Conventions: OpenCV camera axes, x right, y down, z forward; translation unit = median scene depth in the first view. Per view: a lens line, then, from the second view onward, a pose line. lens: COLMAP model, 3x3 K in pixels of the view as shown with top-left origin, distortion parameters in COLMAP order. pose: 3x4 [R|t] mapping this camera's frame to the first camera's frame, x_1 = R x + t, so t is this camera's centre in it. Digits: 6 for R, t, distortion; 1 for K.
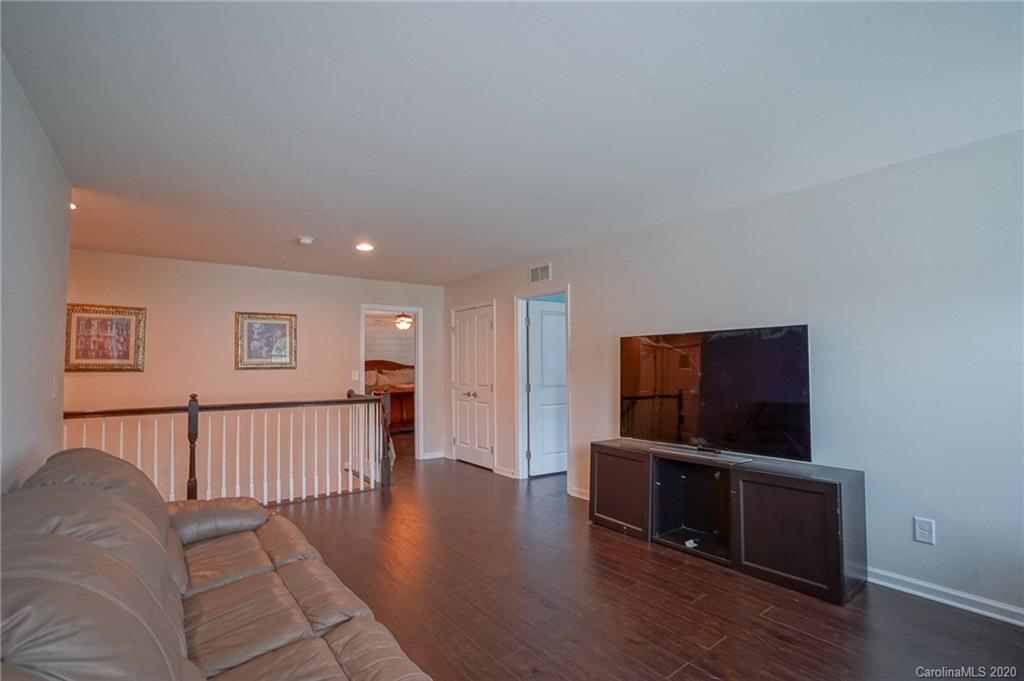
lens RADIAL K [[476.0, 0, 510.7], [0, 476.0, 343.3], [0, 0, 1]] dist [-0.055580, 0.016933]
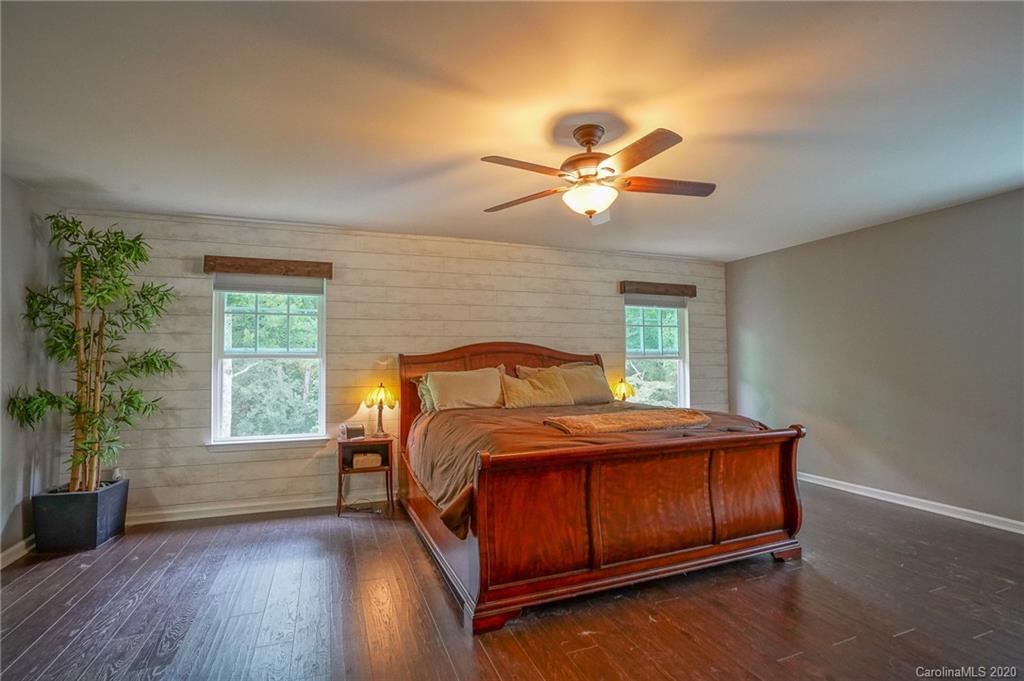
lens RADIAL K [[476.0, 0, 510.7], [0, 476.0, 343.3], [0, 0, 1]] dist [-0.055580, 0.016933]
pose [[0.959535, -0.013468, -0.281268, -0.165166], [0.013669, 0.999906, -0.001248, 0.037760], [0.281259, -0.002647, 0.959628, 0.621121]]
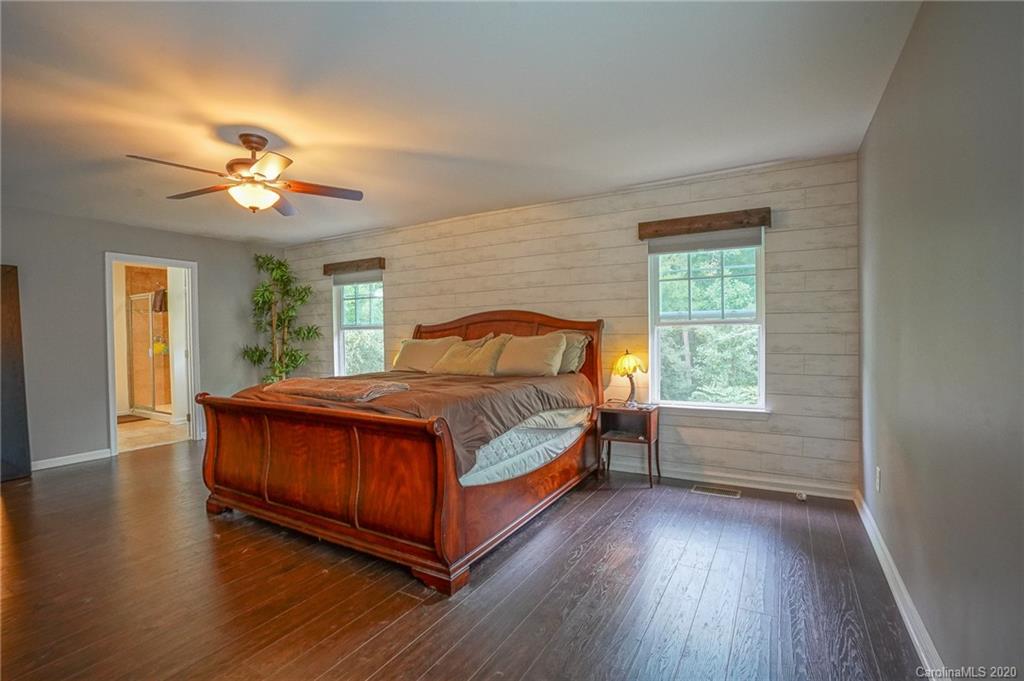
lens RADIAL K [[476.0, 0, 510.7], [0, 476.0, 343.3], [0, 0, 1]] dist [-0.055580, 0.016933]
pose [[0.379005, 0.019980, -0.925179, 0.100997], [0.047690, 0.998017, 0.041090, 0.047892], [0.924165, -0.059695, 0.377301, 0.867727]]
